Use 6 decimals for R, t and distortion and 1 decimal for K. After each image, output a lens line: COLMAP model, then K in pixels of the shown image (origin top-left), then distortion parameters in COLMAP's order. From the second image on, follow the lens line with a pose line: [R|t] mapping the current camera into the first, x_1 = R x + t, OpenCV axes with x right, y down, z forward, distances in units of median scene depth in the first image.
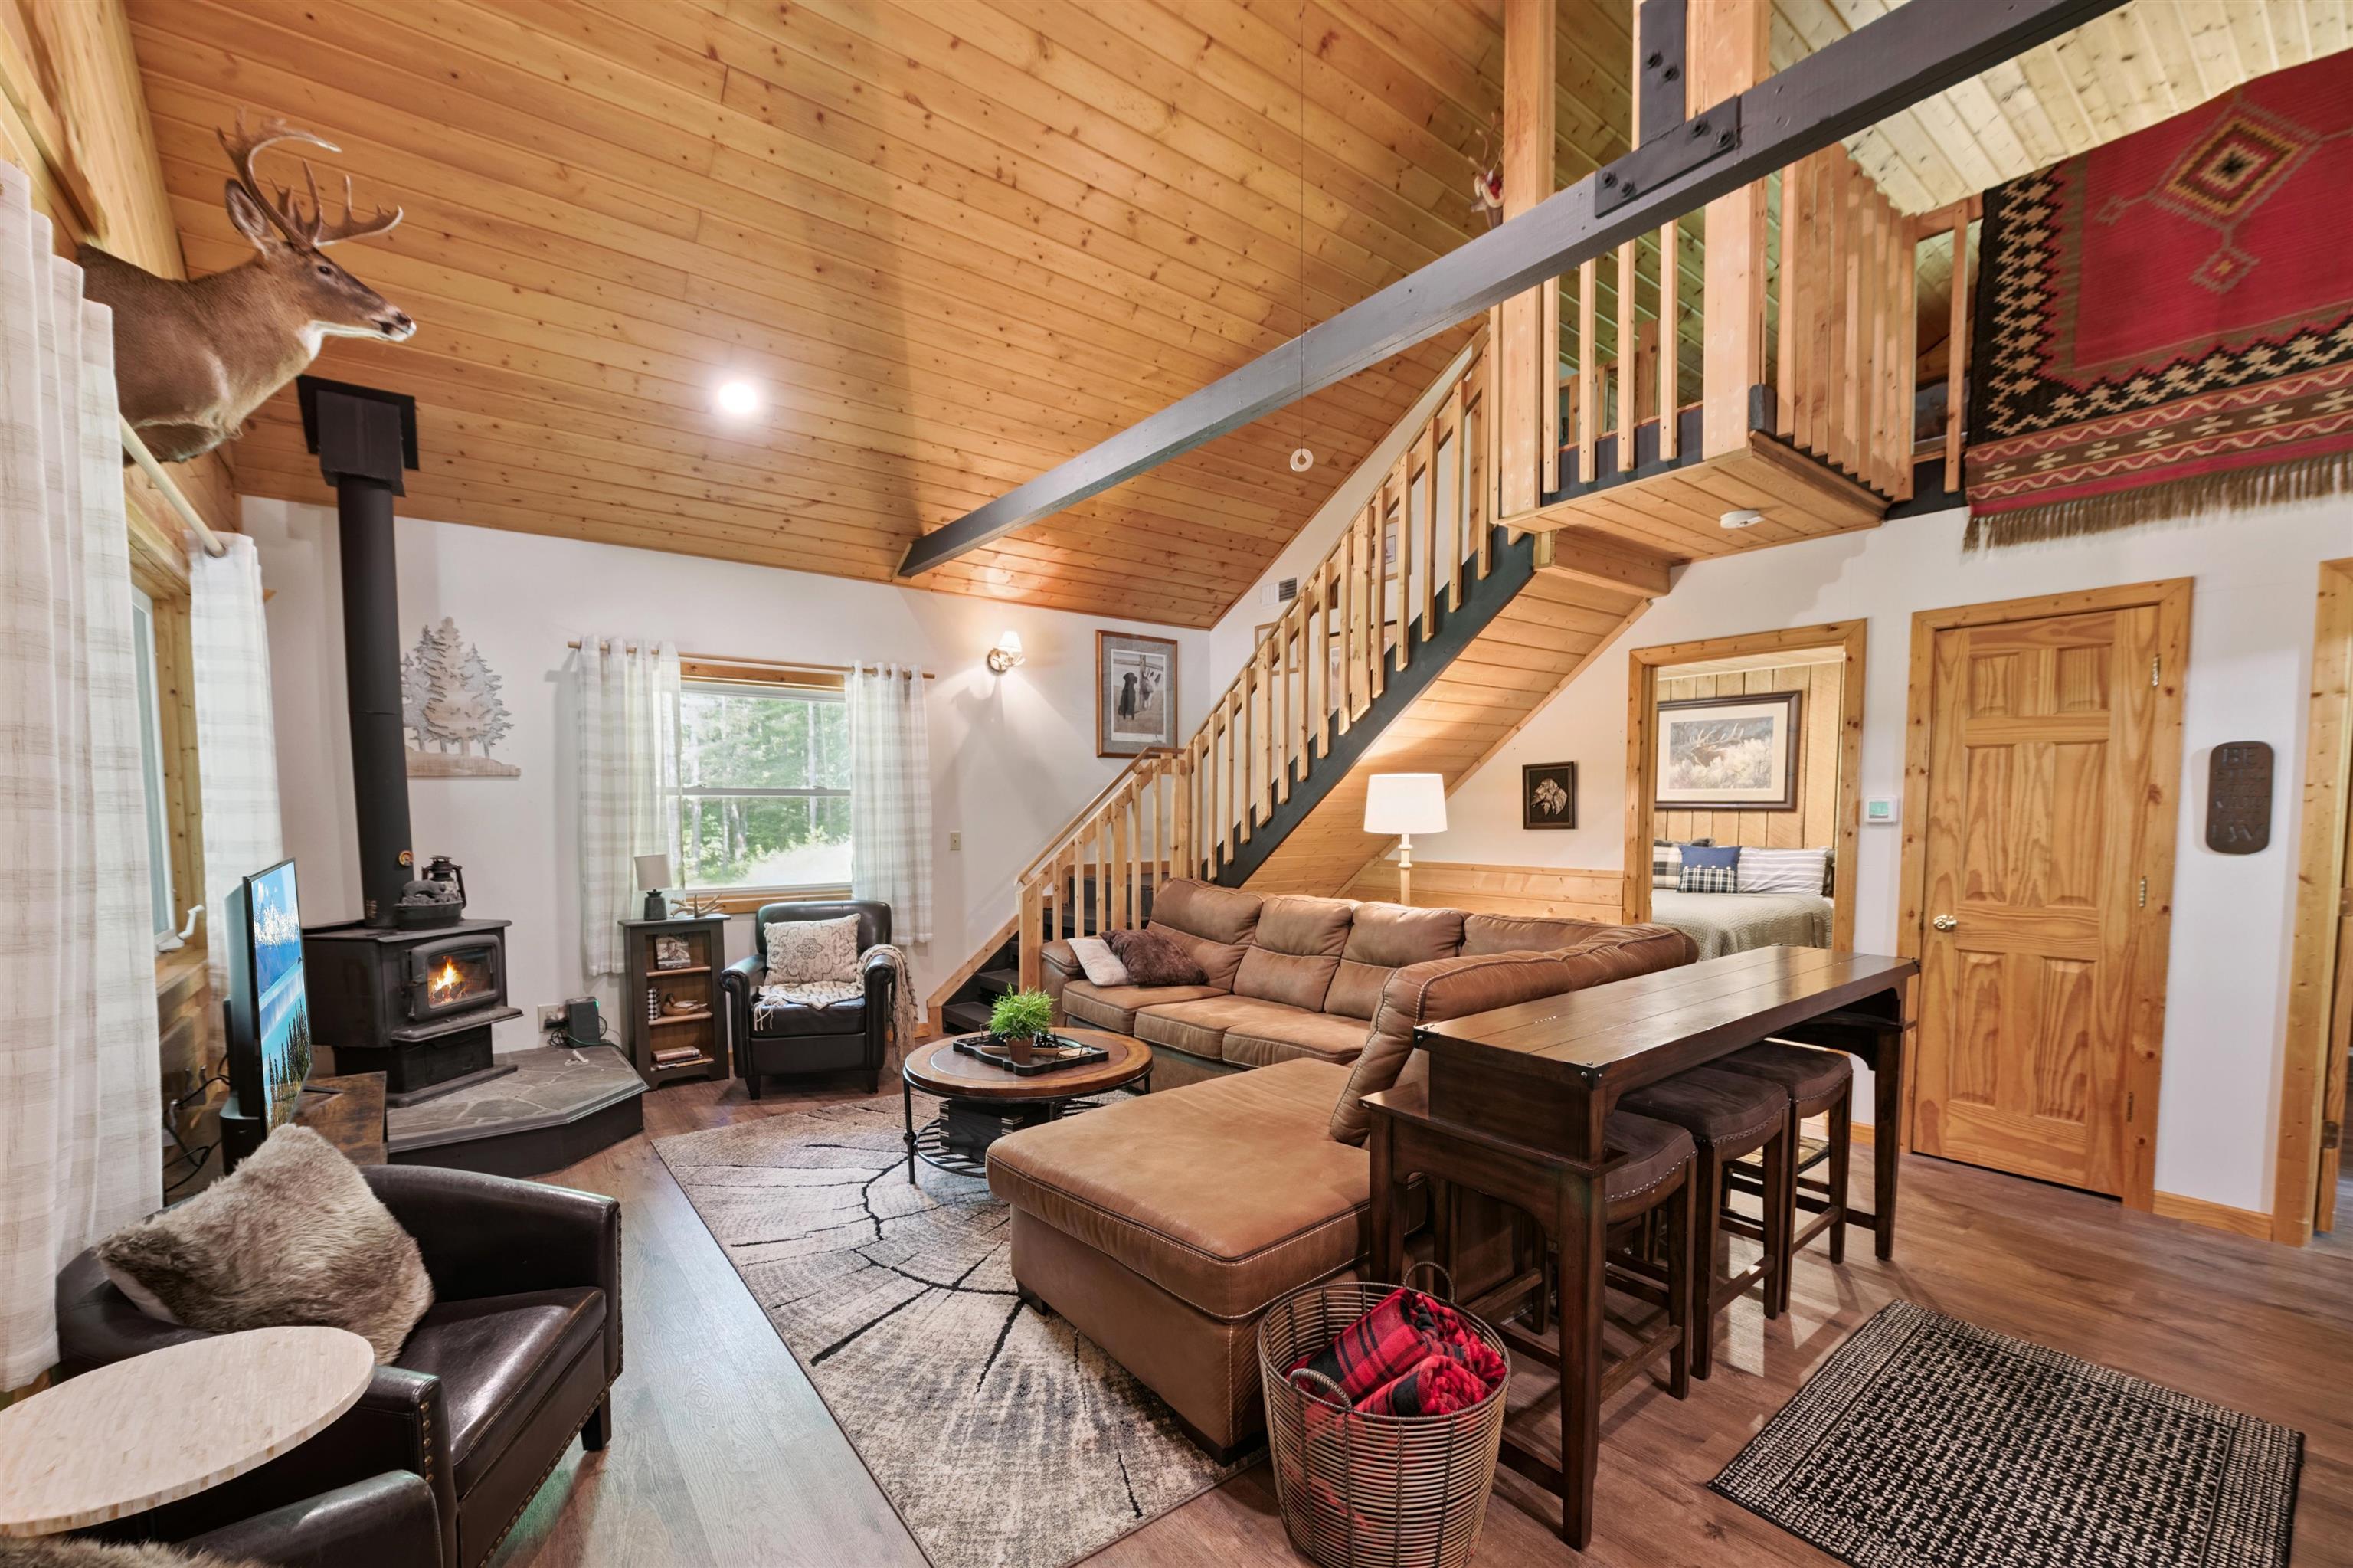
lens RADIAL K [[954.9, 0, 1177.1], [0, 954.9, 869.2], [0, 0, 1]] dist [-0.001314, -0.000206]
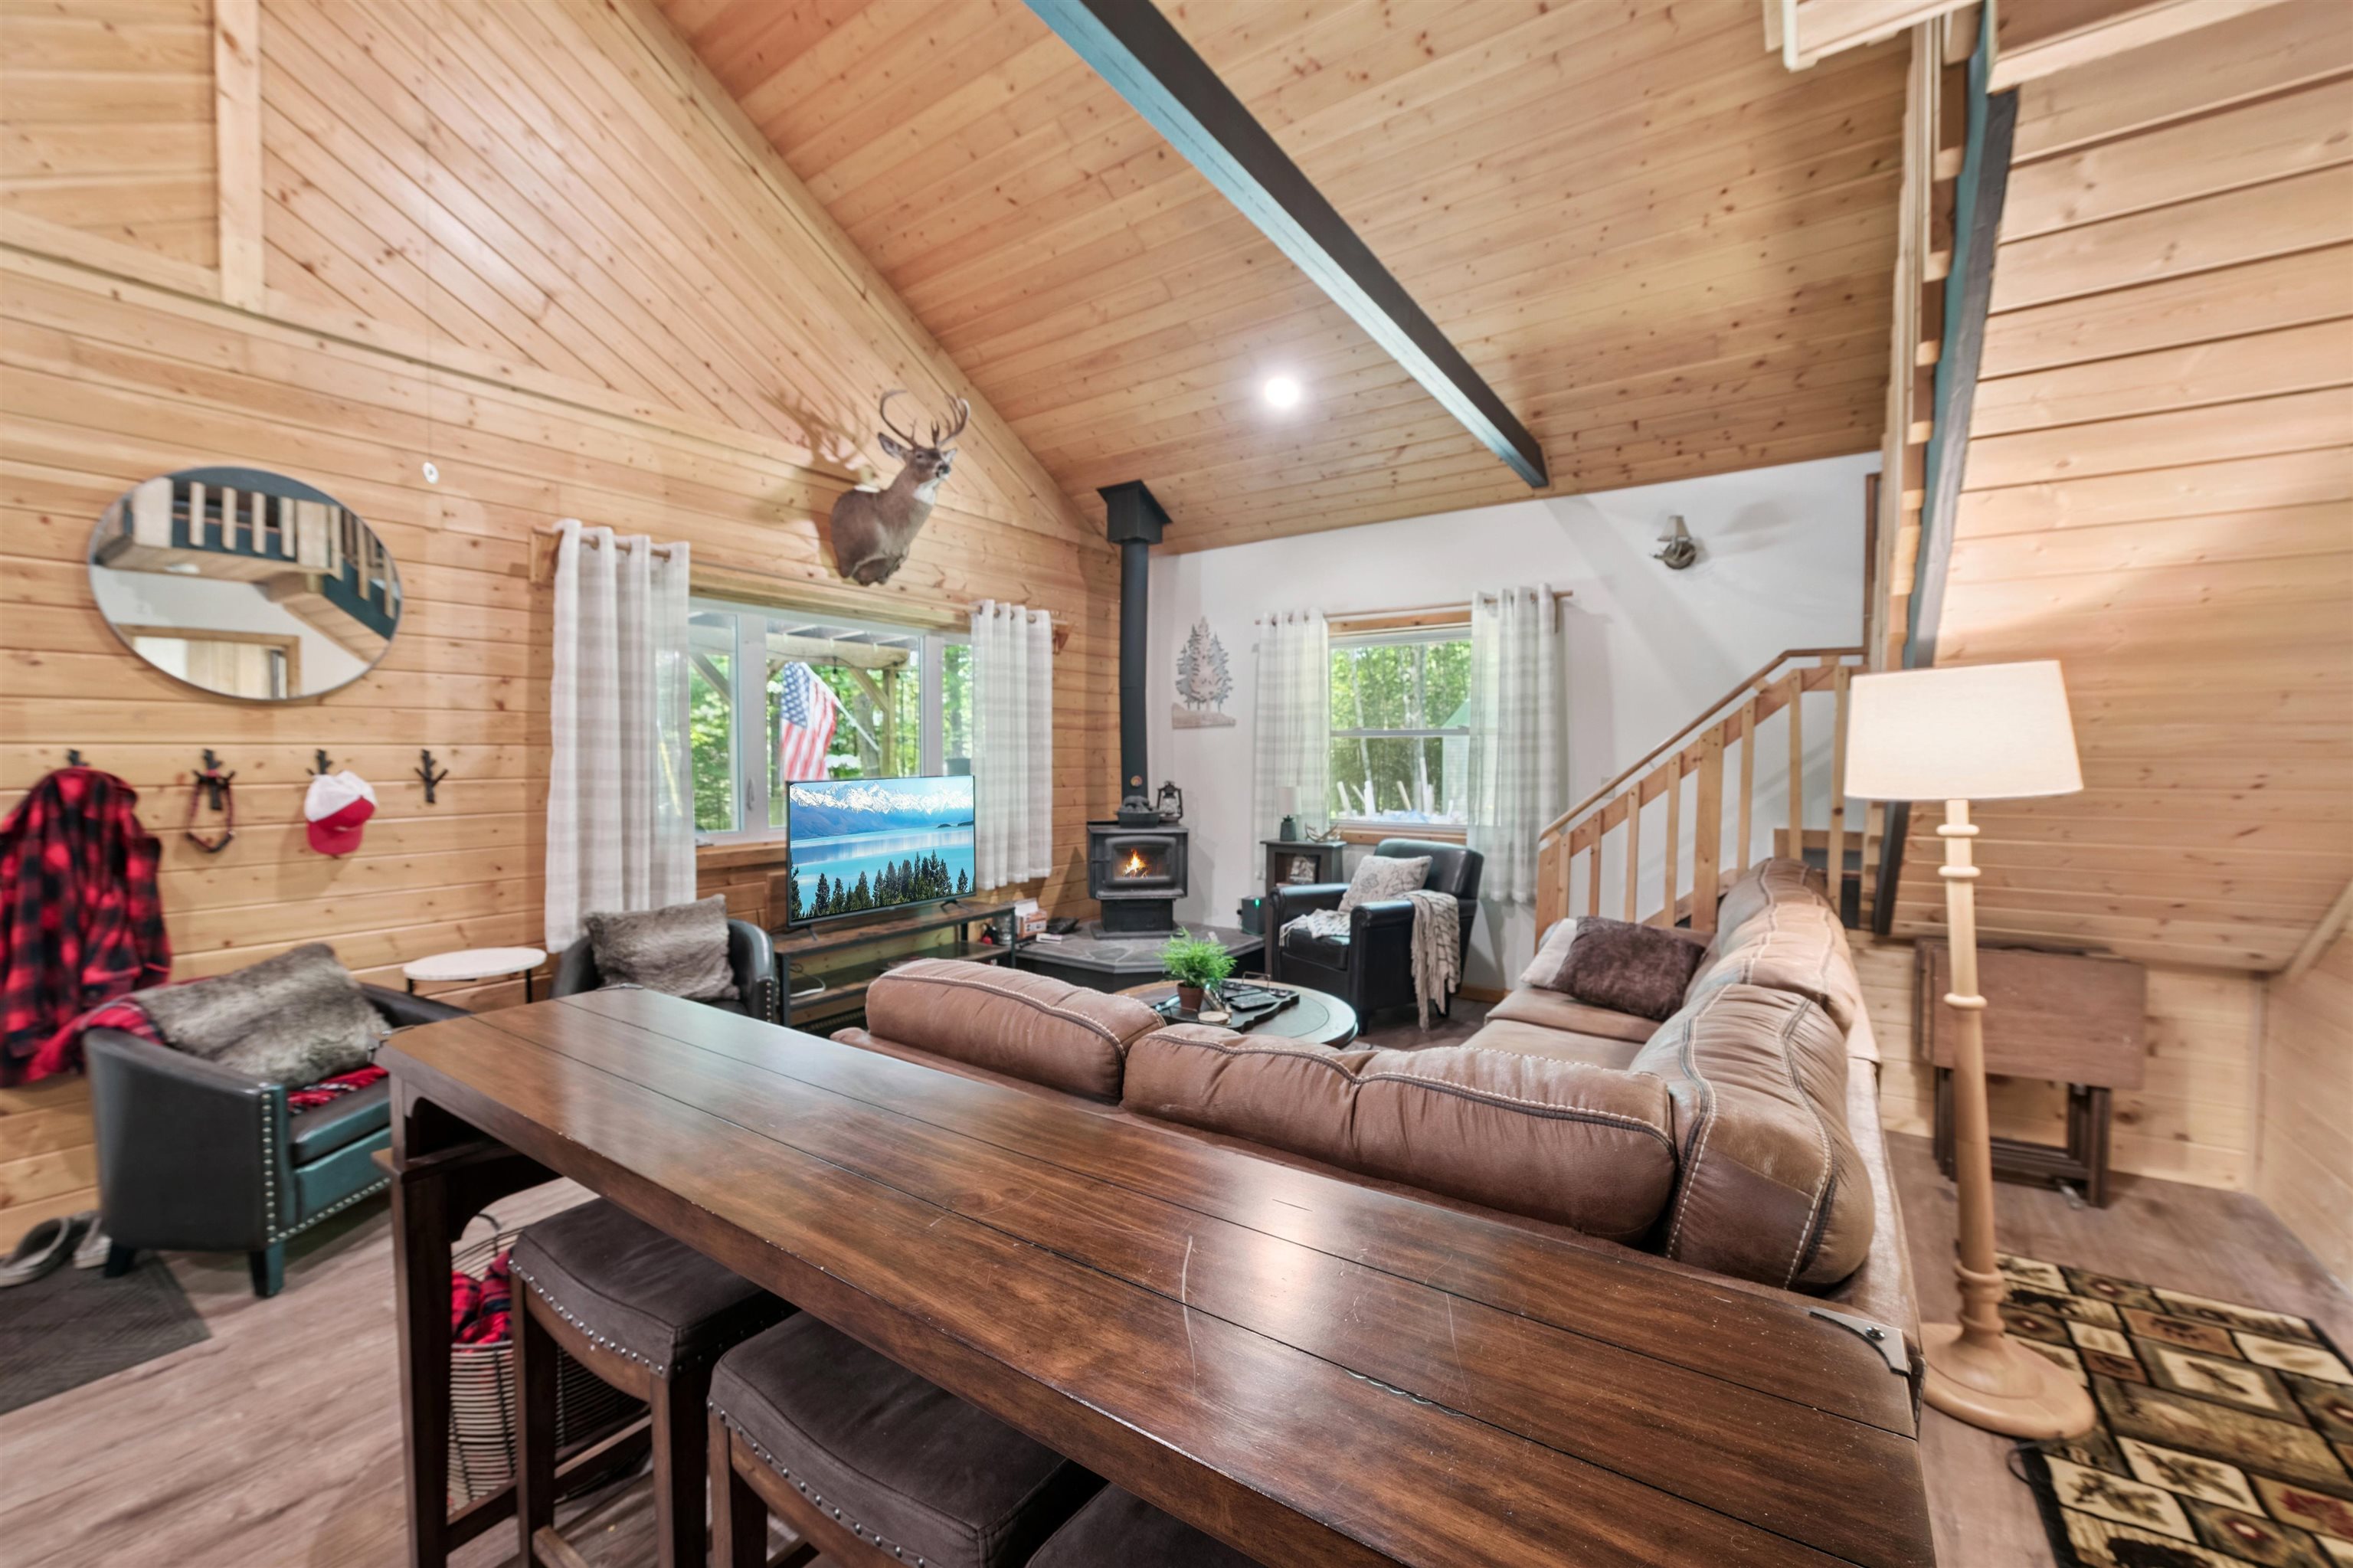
lens RADIAL K [[930.7, 0, 1176.5], [0, 930.7, 784.0], [0, 0, 1]] dist [-0.006023, -0.000281]
pose [[0.301229, 0.033445, -0.952965, 0.546158], [-0.056012, 0.998280, 0.017330, -0.032252], [0.951905, 0.048157, 0.302585, 0.526854]]
